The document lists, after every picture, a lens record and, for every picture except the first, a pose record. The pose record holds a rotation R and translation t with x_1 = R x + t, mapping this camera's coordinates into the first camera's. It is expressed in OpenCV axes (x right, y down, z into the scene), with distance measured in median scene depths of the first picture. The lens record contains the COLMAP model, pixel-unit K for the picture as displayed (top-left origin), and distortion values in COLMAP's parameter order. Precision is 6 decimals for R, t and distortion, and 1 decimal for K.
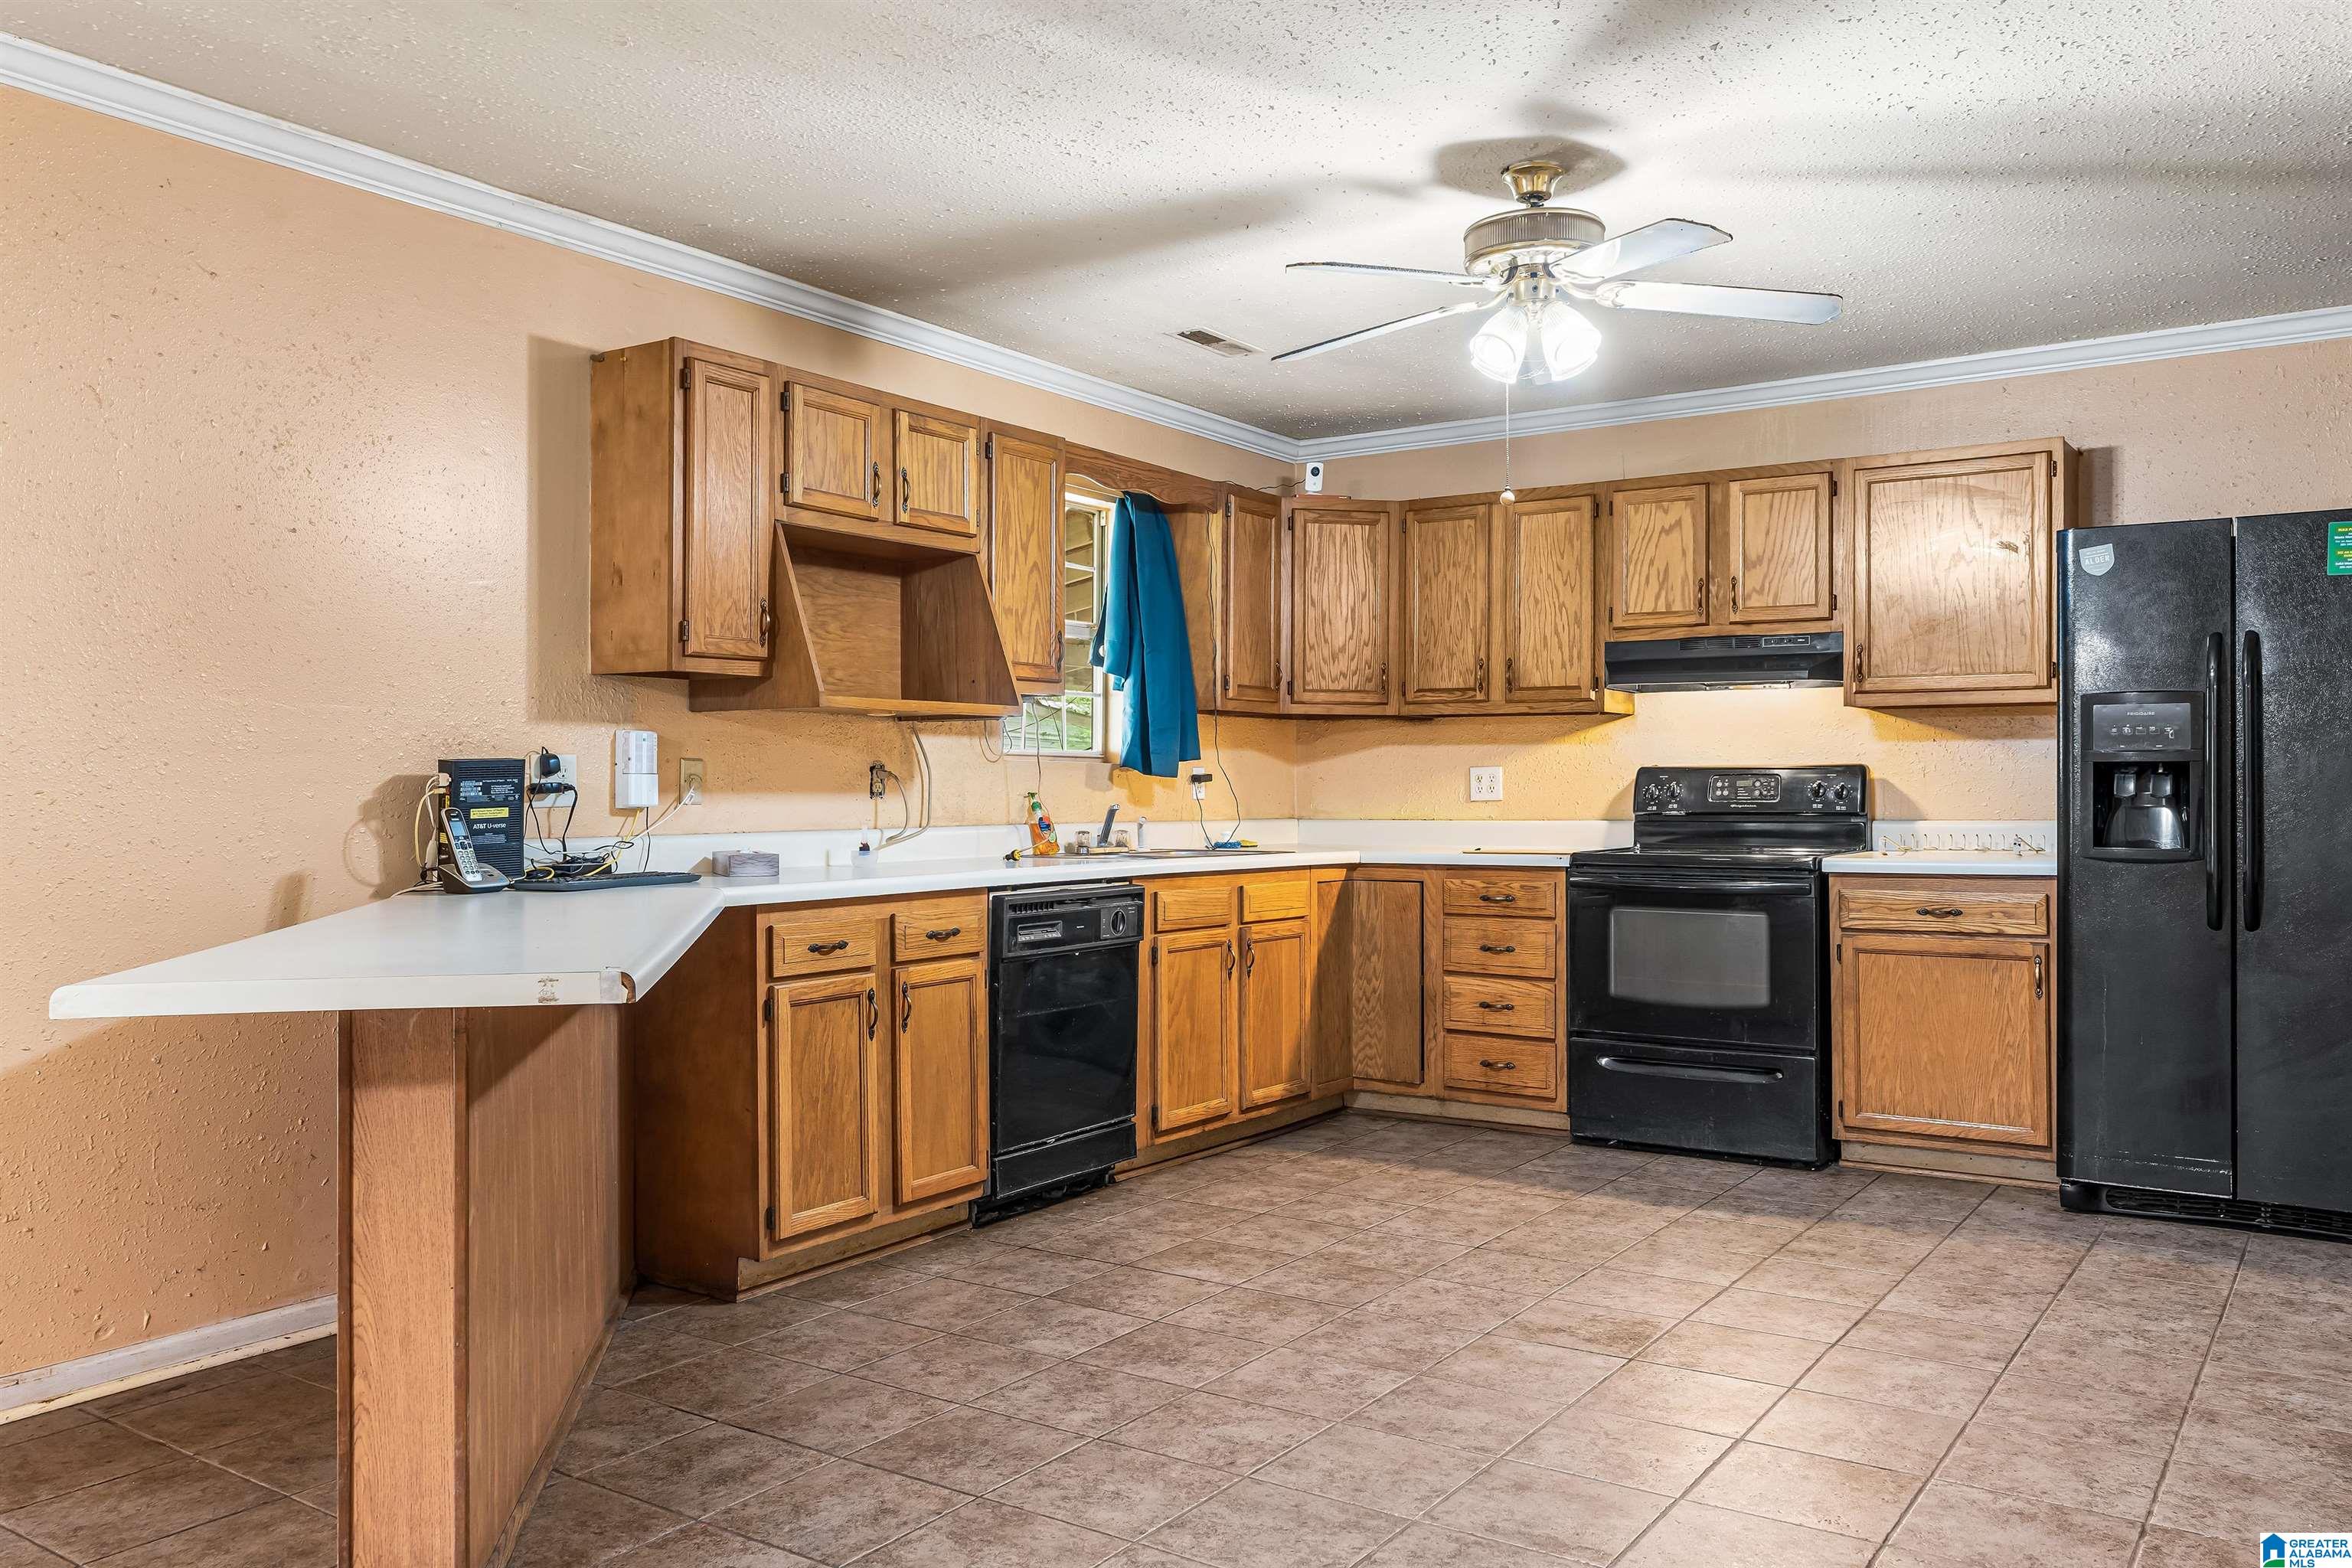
lens RADIAL K [[1773.8, 0, 1176.4], [0, 1773.8, 786.5], [0, 0, 1]] dist [-0.002482, 0.003827]
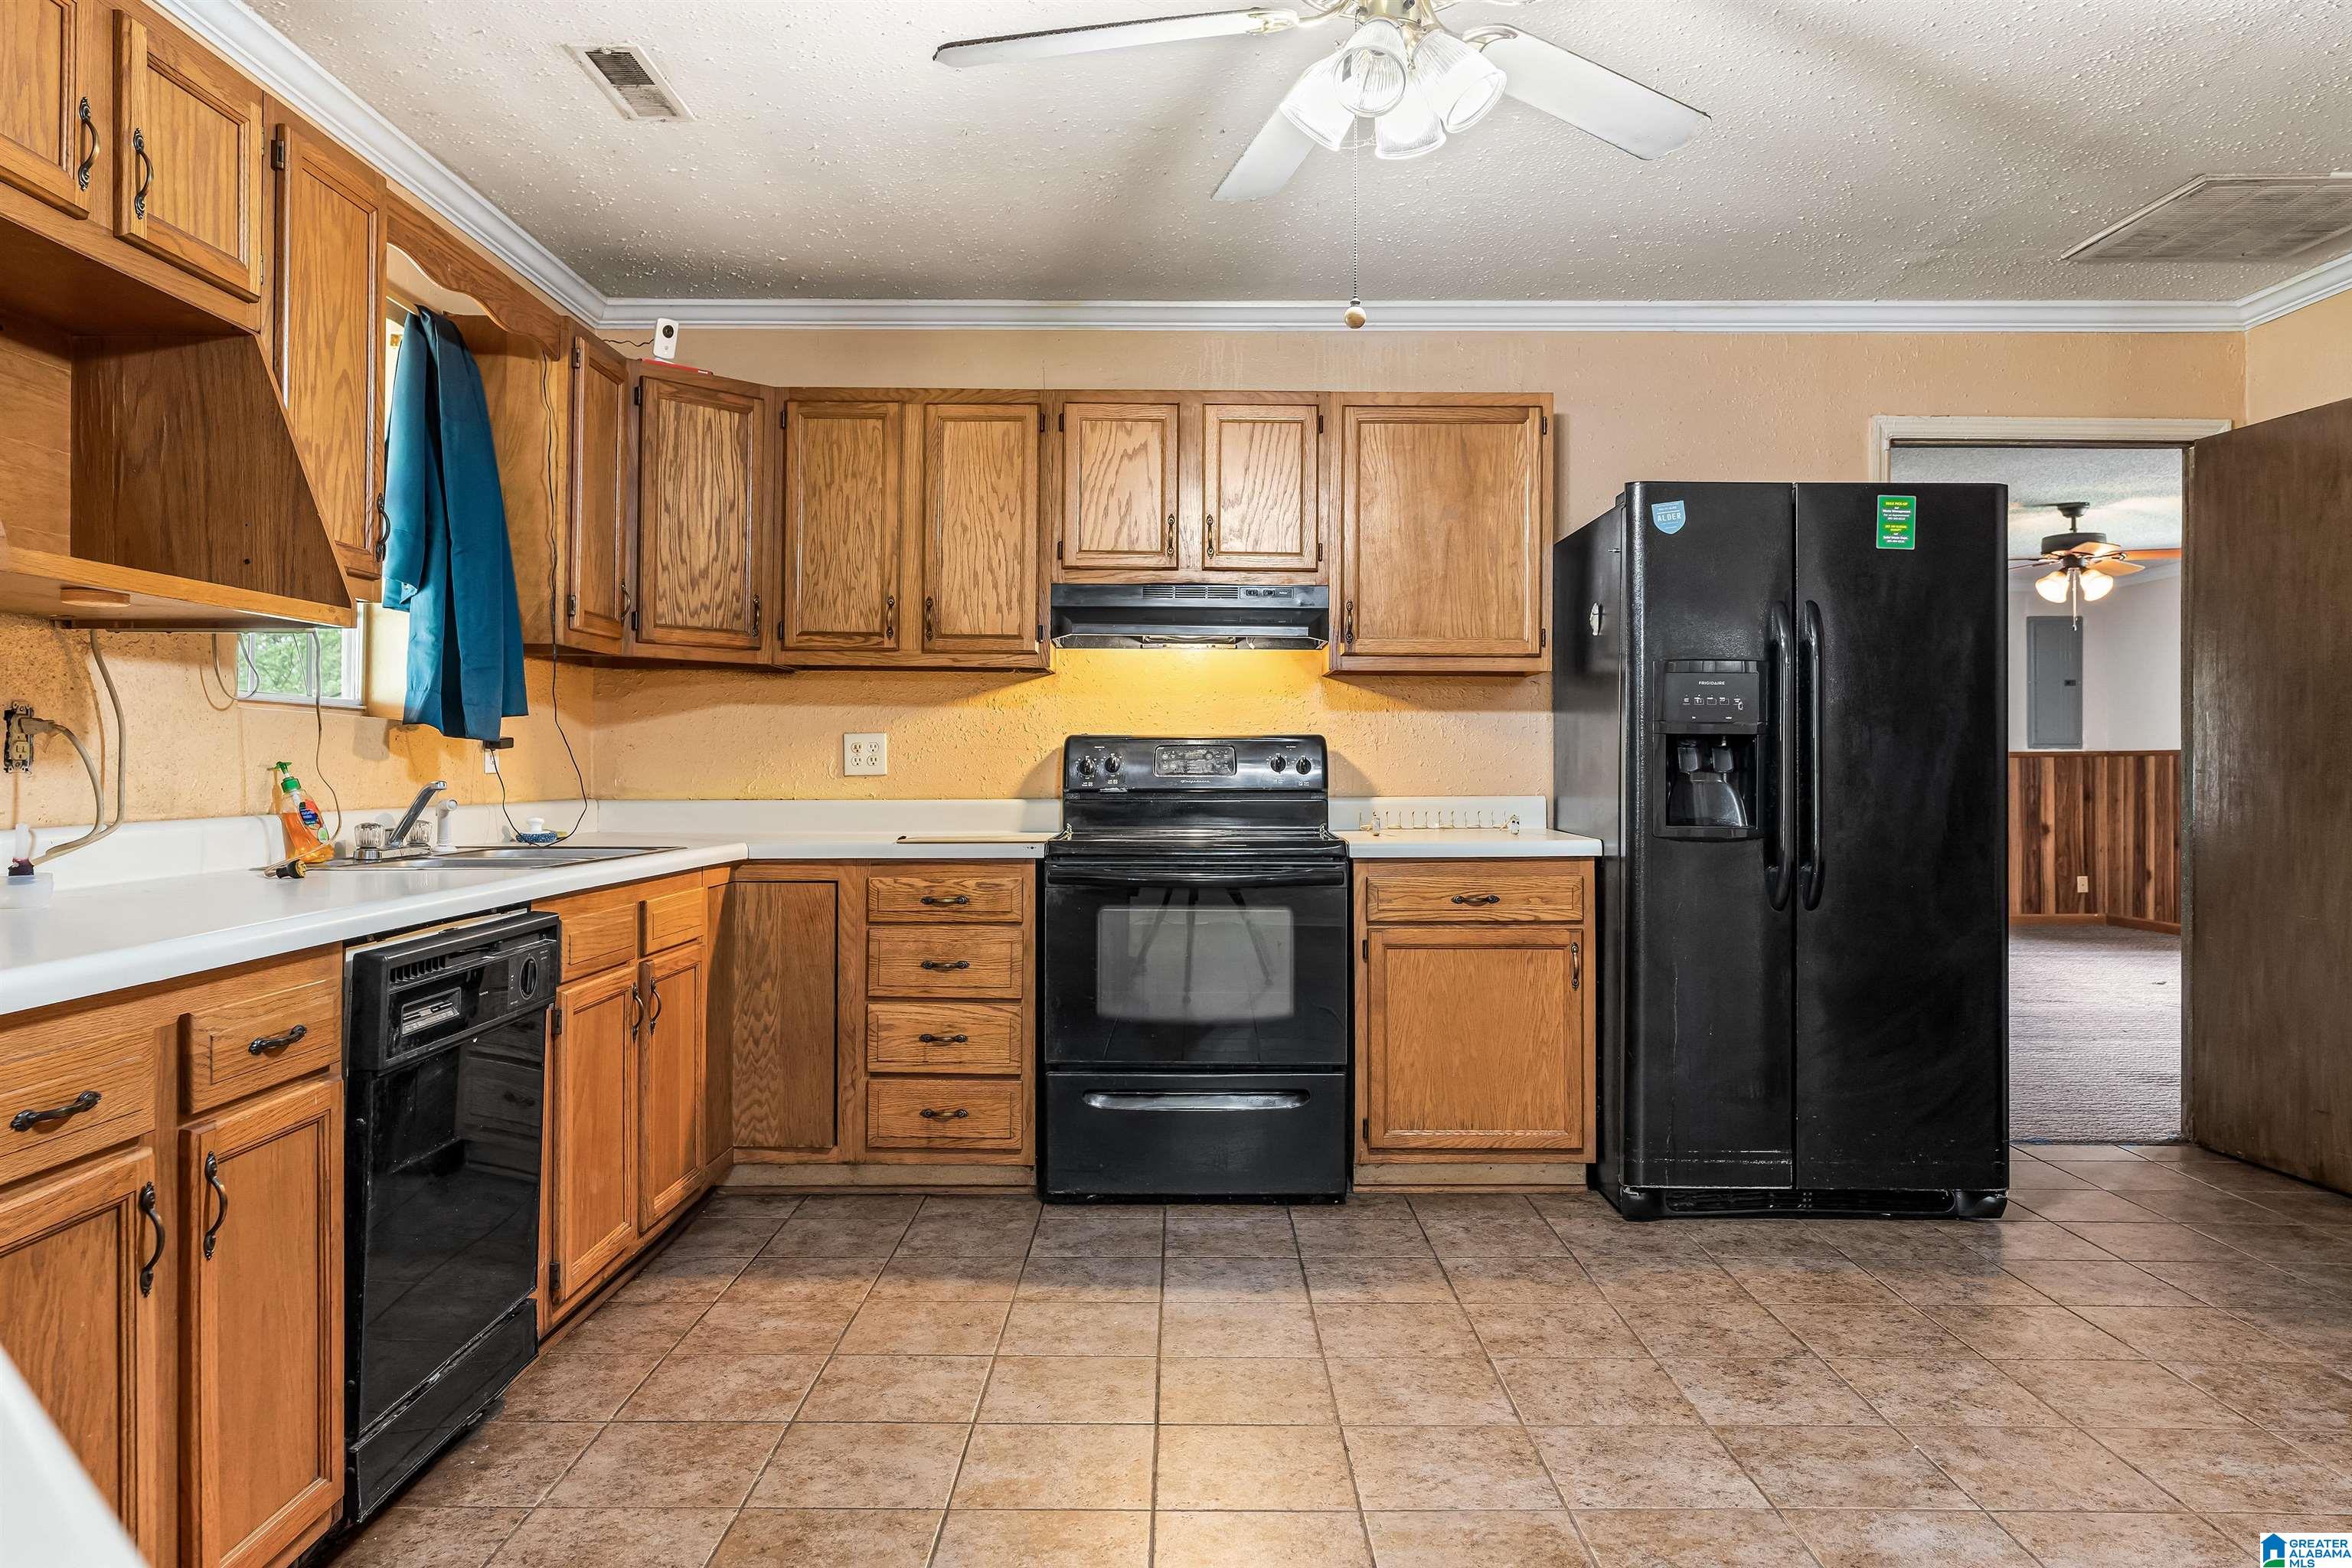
lens RADIAL K [[1590.4, 0, 1163.4], [0, 1590.4, 752.3], [0, 0, 1]] dist [-0.002752, 0.002625]
pose [[0.827817, 0.008042, 0.560941, -0.148299], [-0.004709, 0.999962, -0.007387, 0.002768], [-0.560978, 0.003473, 0.827823, 0.406492]]
